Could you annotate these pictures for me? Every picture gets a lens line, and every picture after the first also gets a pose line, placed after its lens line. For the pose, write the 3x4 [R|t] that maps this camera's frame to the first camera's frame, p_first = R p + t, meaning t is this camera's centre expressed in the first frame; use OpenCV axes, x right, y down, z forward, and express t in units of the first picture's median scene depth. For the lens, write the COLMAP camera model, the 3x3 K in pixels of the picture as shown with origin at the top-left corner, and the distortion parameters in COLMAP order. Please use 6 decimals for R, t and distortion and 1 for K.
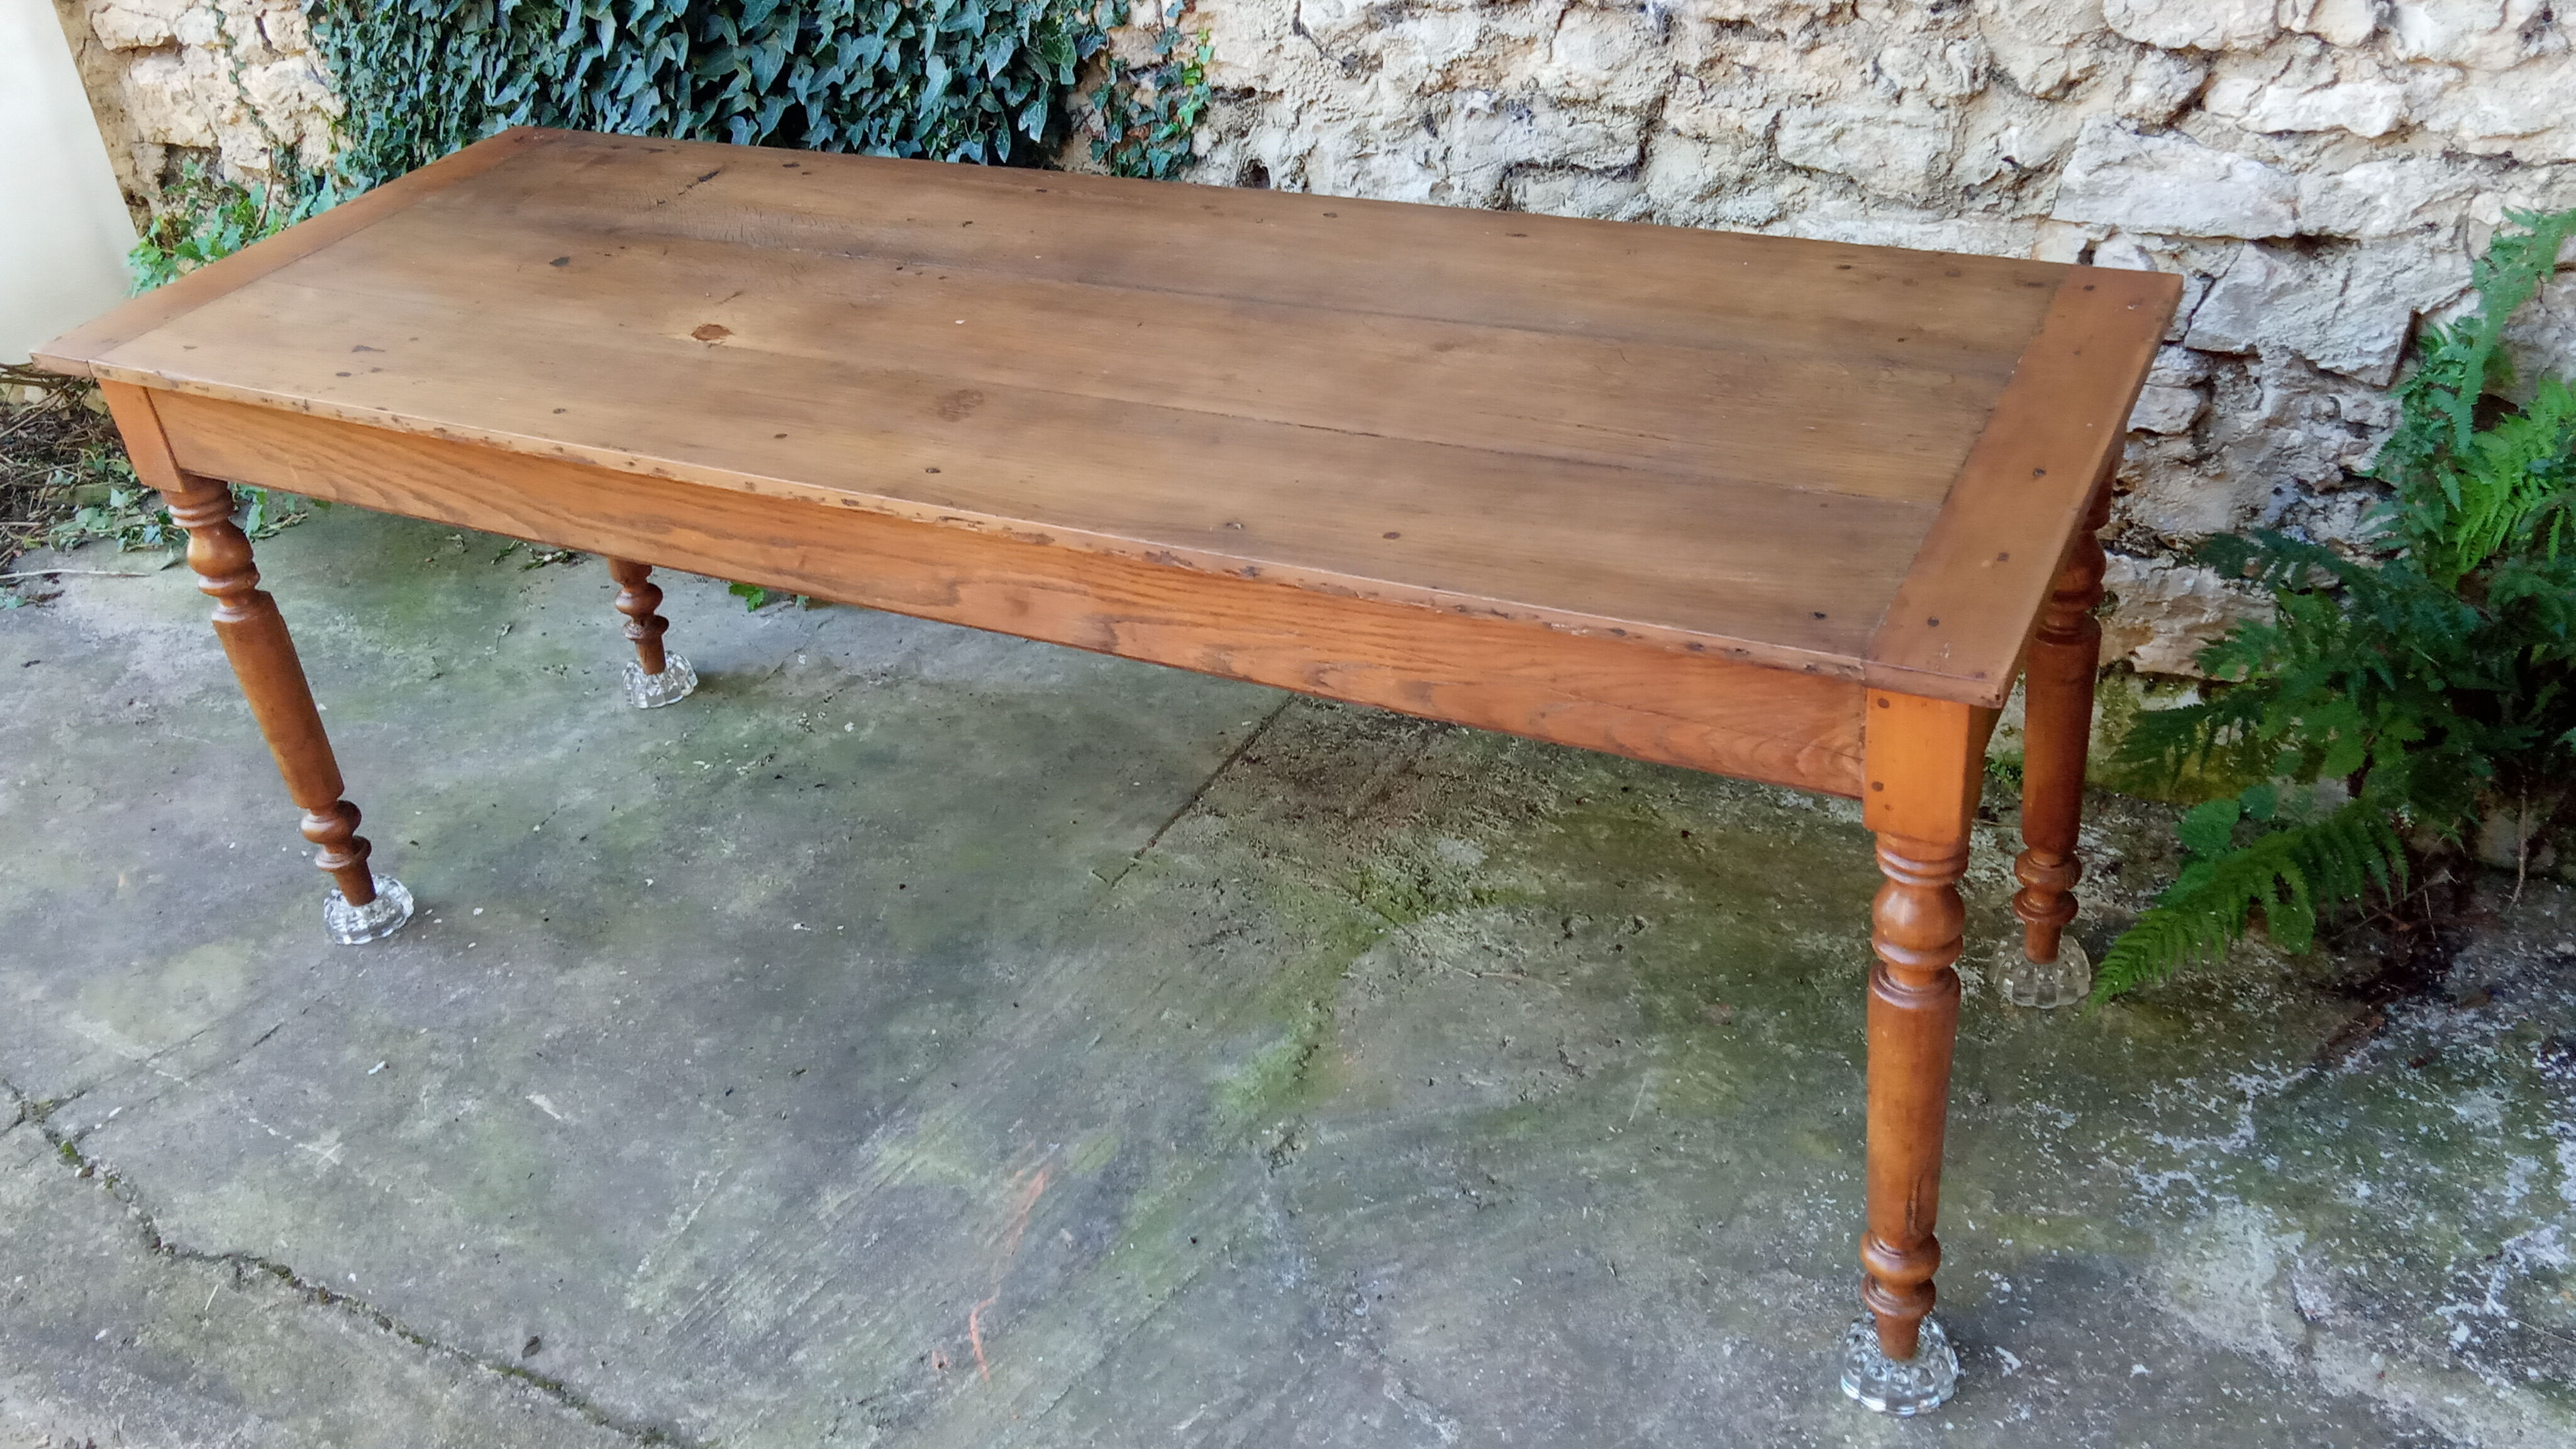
lens RADIAL K [[2276.5, 0, 1288.1], [0, 2276.5, 710.3], [0, 0, 1]] dist [0.059528, -0.072474]
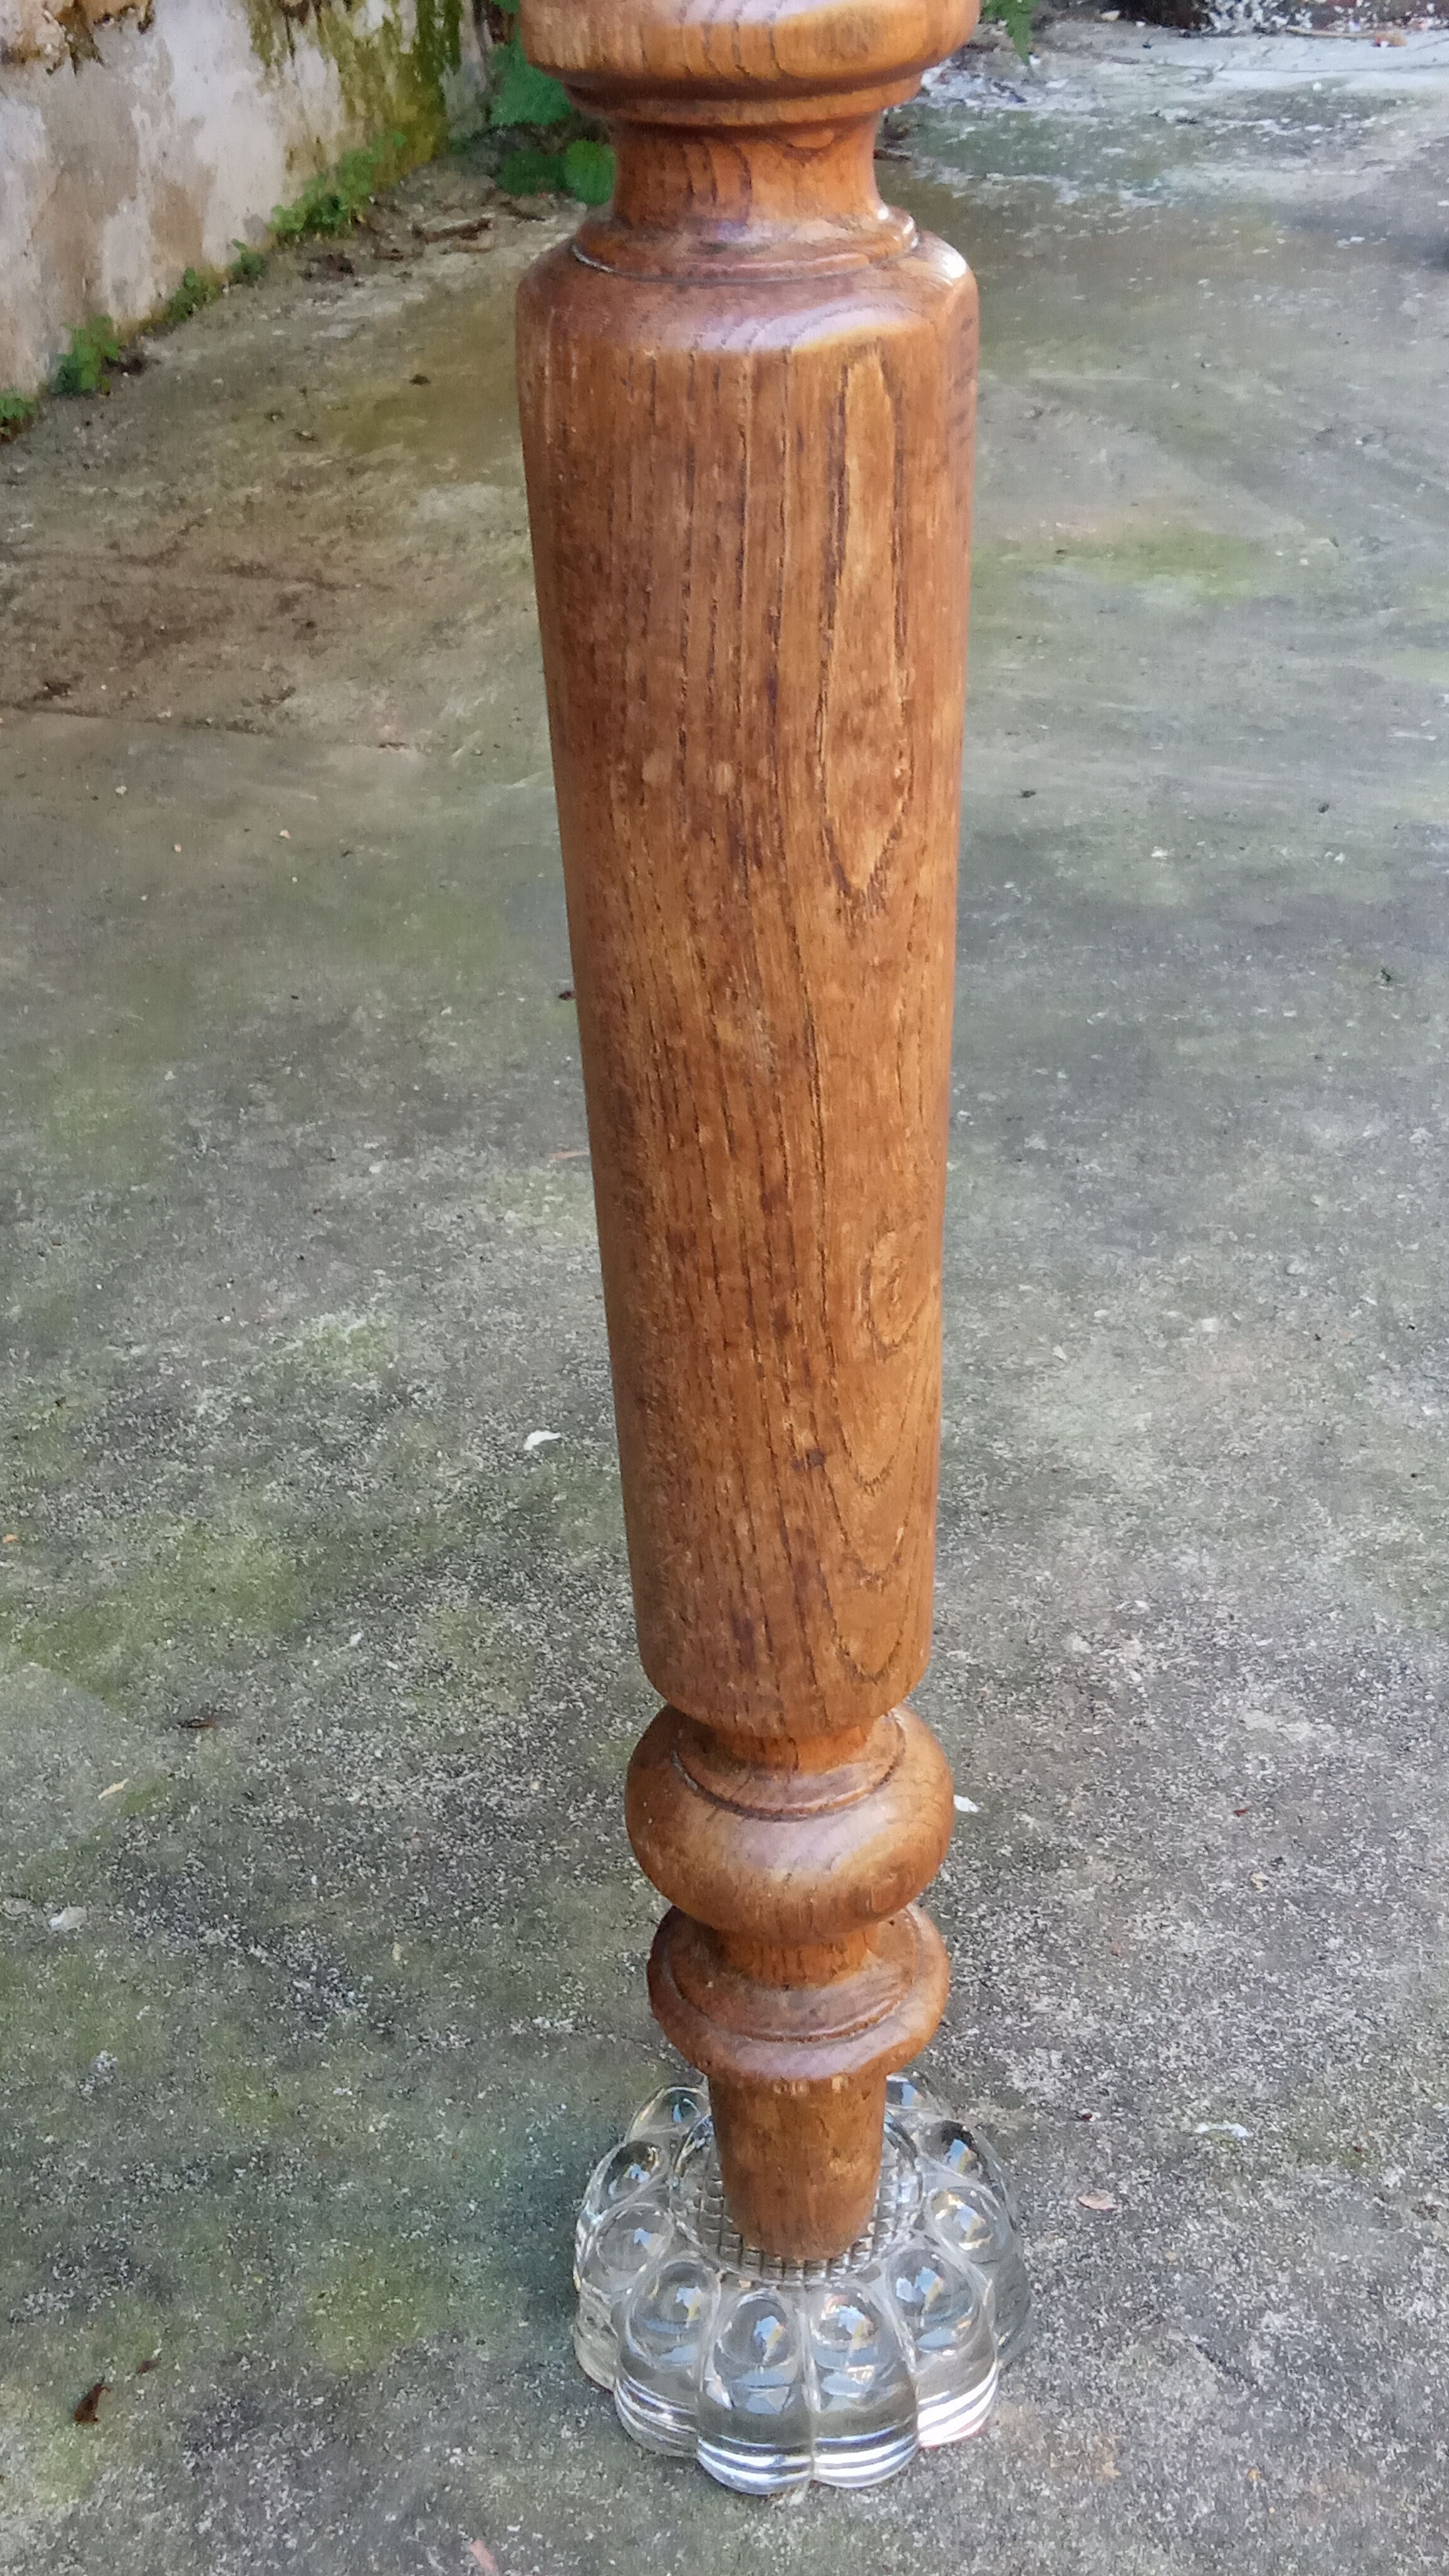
lens RADIAL K [[3031.0, 0, 739.0], [0, 3031.0, 1286.7], [0, 0, 1]] dist [0.036474, 0.000000]
pose [[-0.161630, -0.435189, 0.885712, -0.645175], [0.580806, 0.683658, 0.441900, -0.084916], [-0.797835, 0.585851, 0.142260, 1.022601]]
